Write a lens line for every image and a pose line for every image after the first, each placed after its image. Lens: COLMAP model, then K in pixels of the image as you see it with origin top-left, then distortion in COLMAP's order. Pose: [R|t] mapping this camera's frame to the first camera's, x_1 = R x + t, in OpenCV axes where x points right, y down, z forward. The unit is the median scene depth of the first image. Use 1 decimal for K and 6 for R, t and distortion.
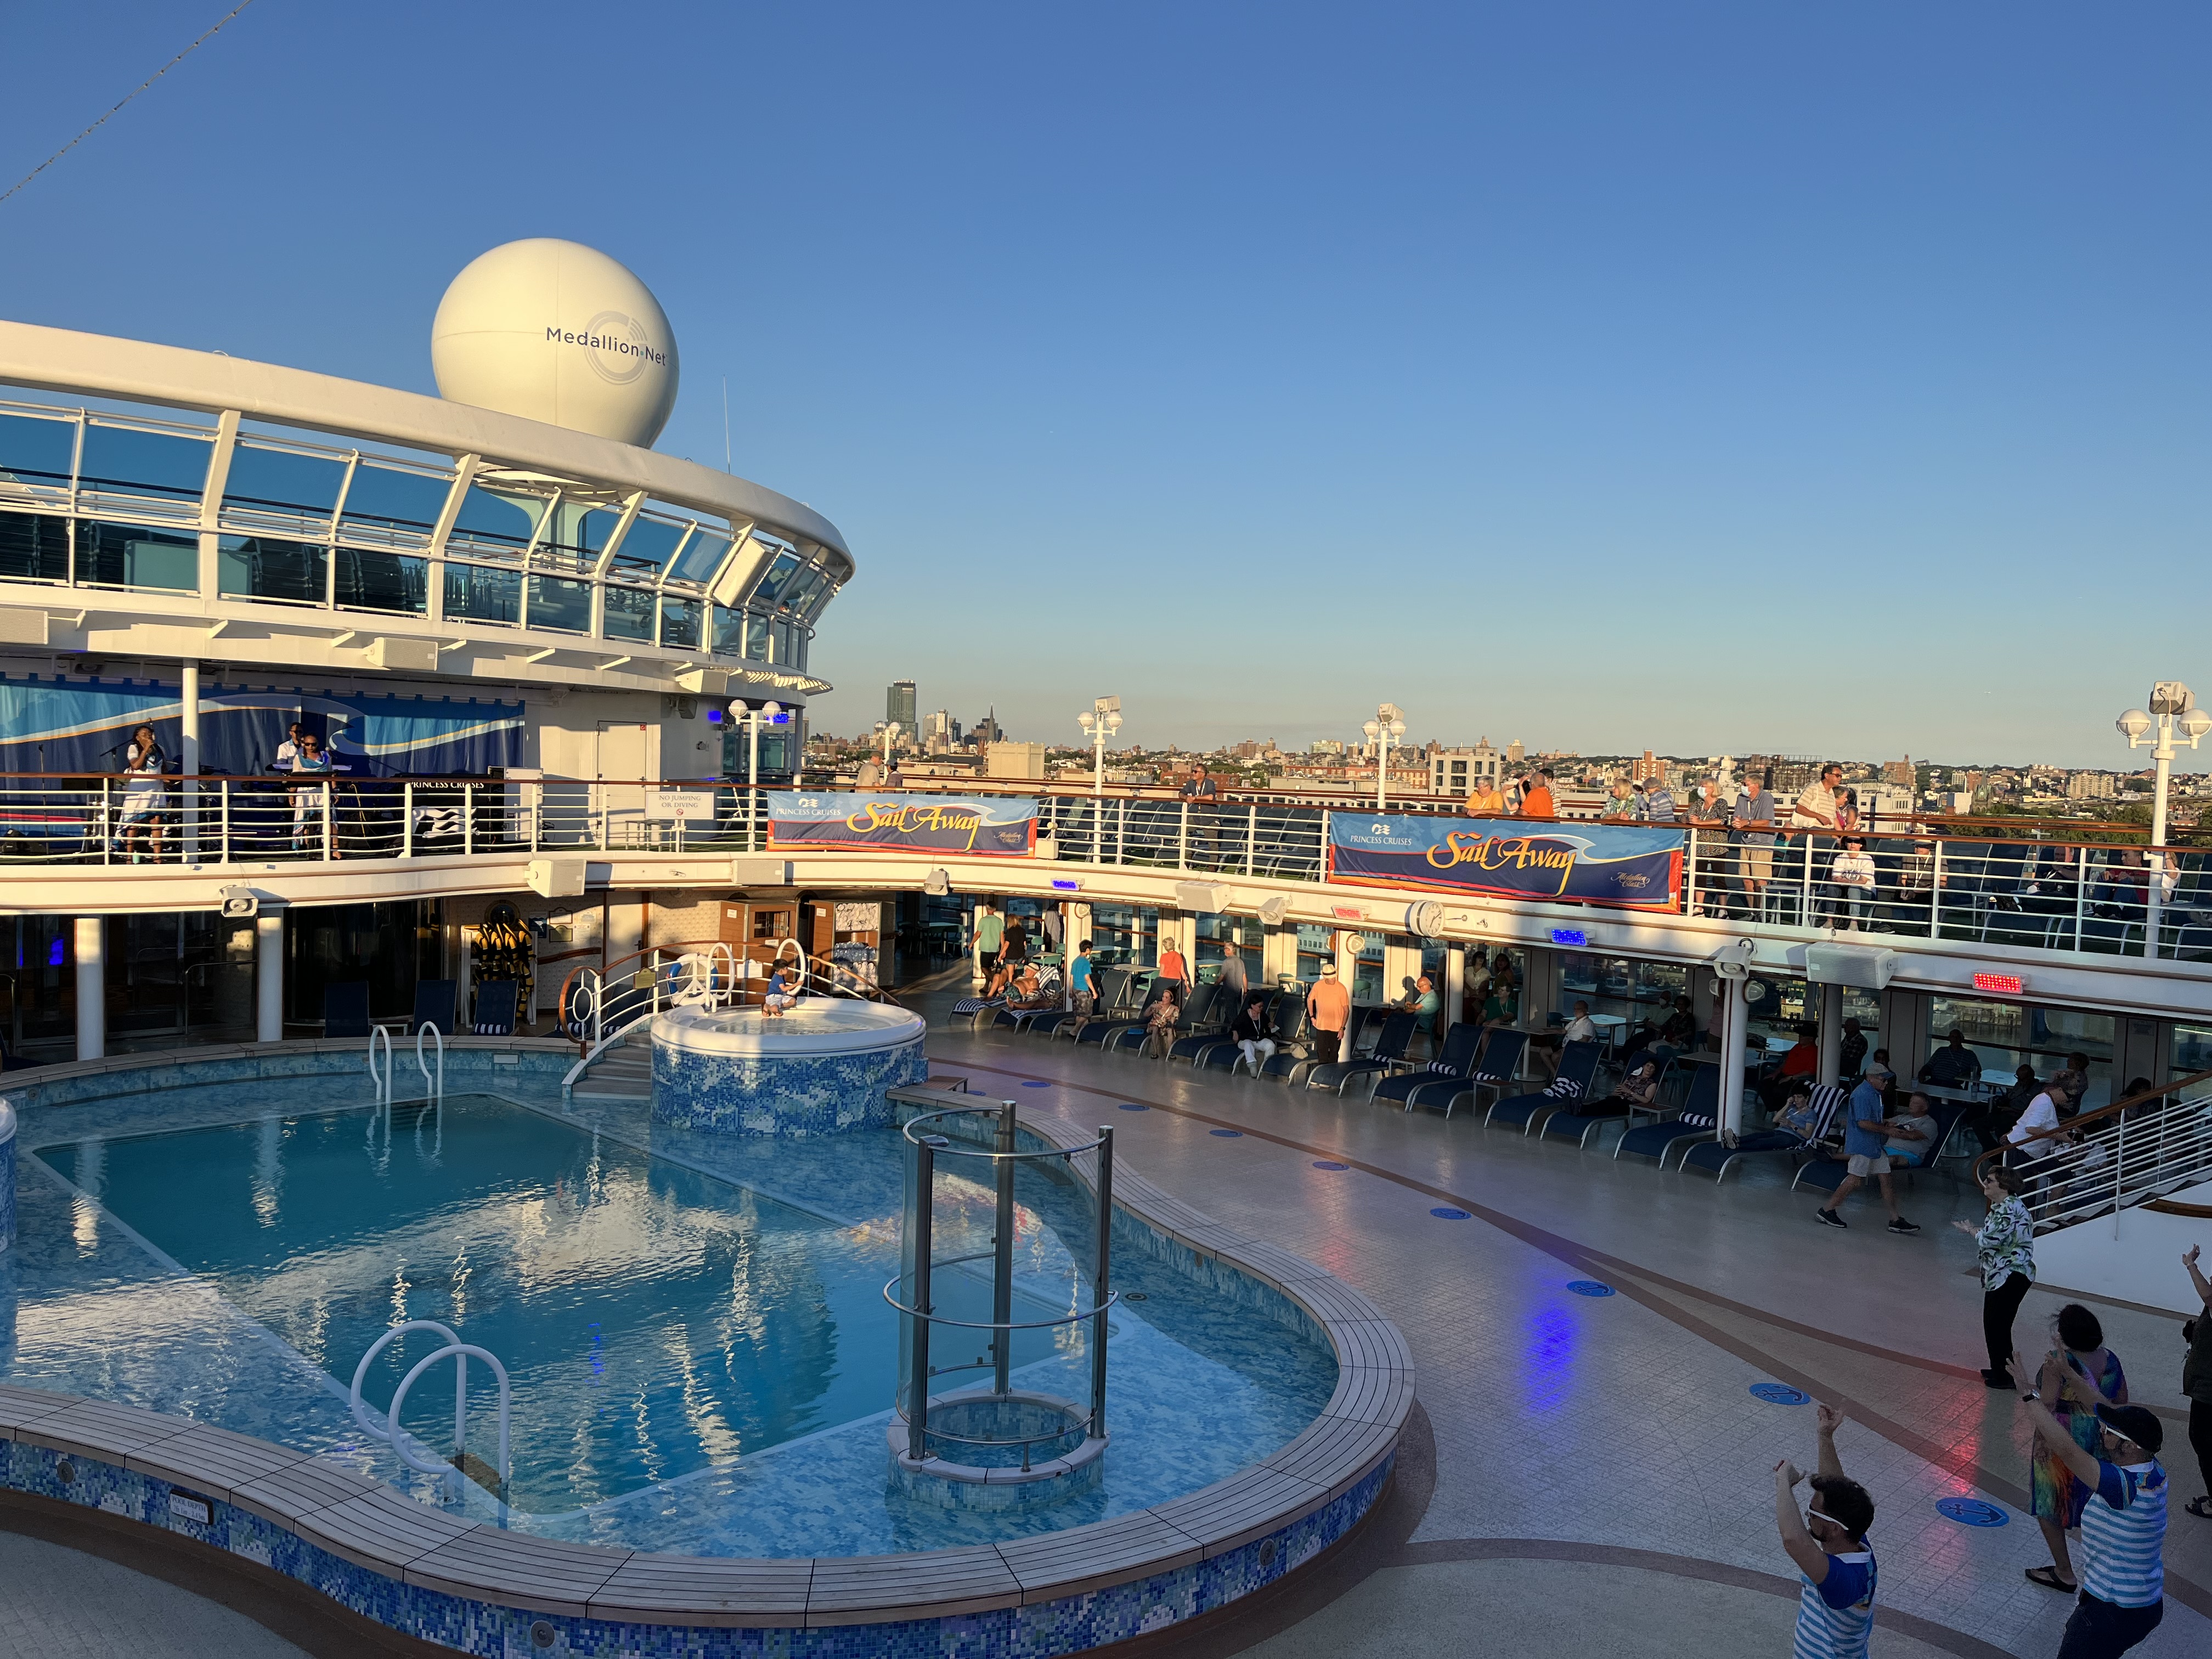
lens RADIAL K [[1682.5, 0, 1110.3], [0, 1682.5, 826.1], [0, 0, 1]] dist [0.030144, -0.013113]
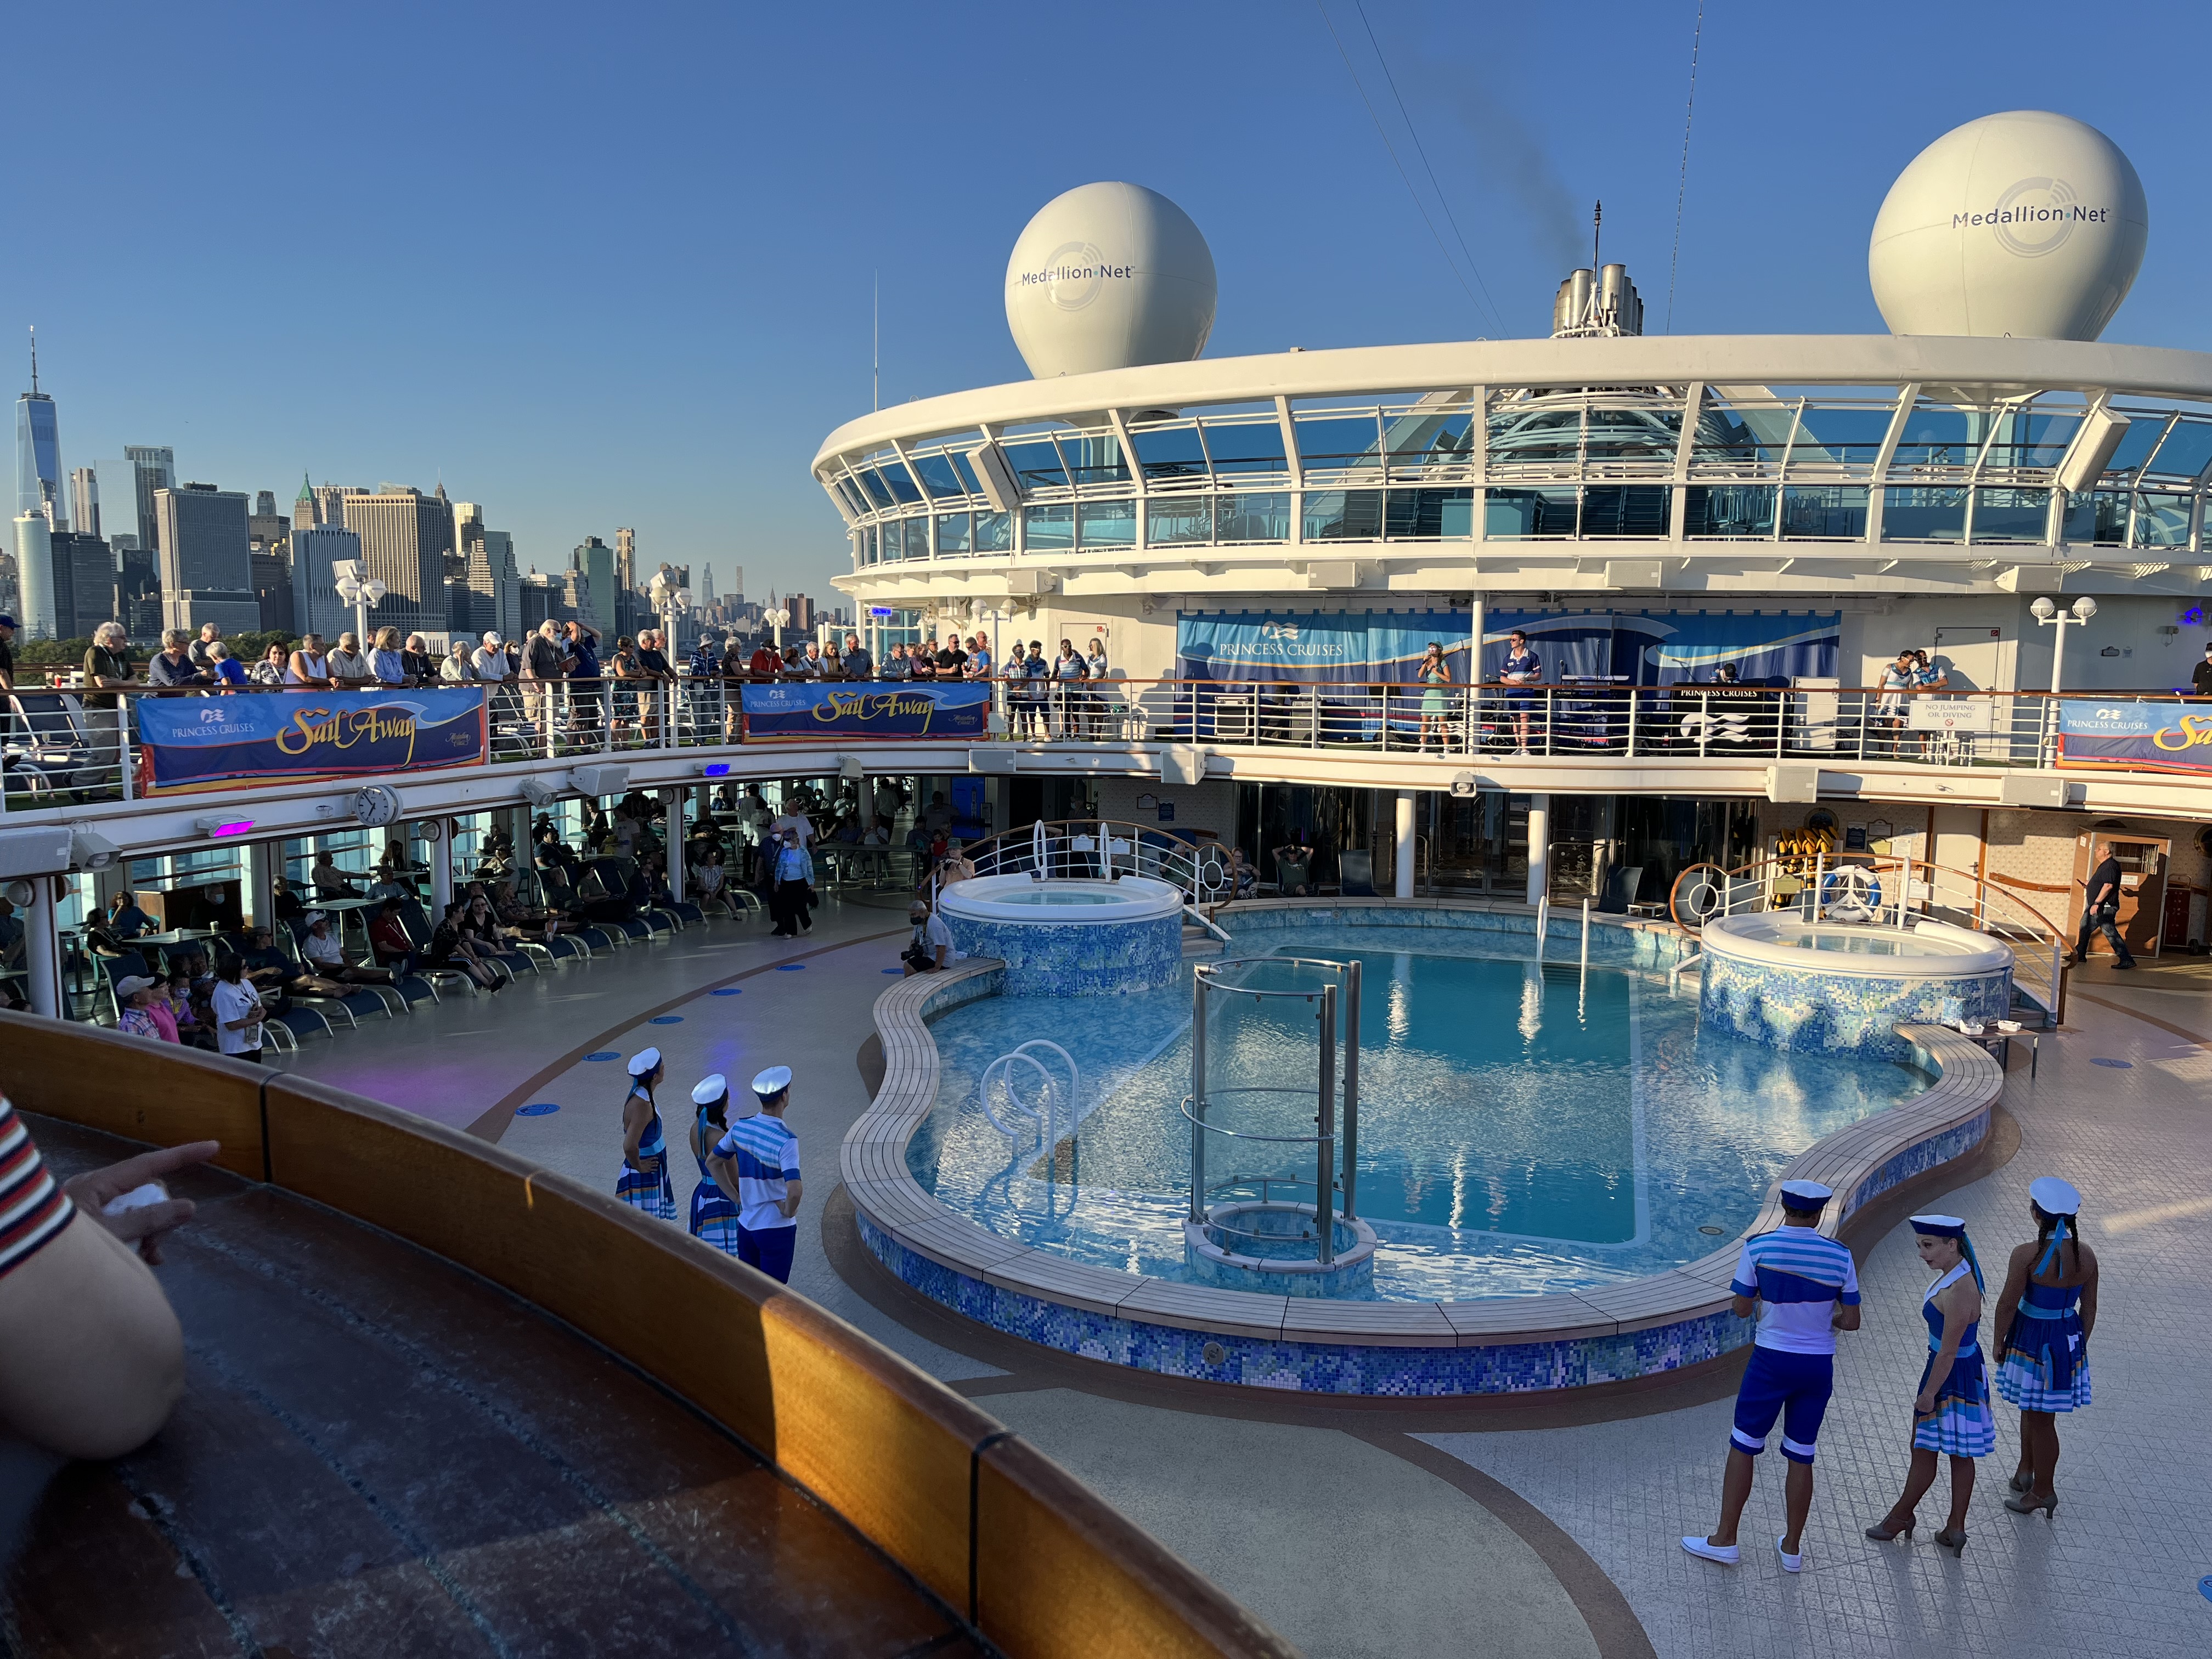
lens RADIAL K [[1682.5, 0, 1106.2], [0, 1682.5, 824.2], [0, 0, 1]] dist [0.030144, -0.013113]
pose [[0.467596, 0.067947, -0.881327, 0.396617], [-0.030491, 0.997688, 0.060741, 0.005661], [0.883416, -0.001530, 0.468587, 0.160769]]
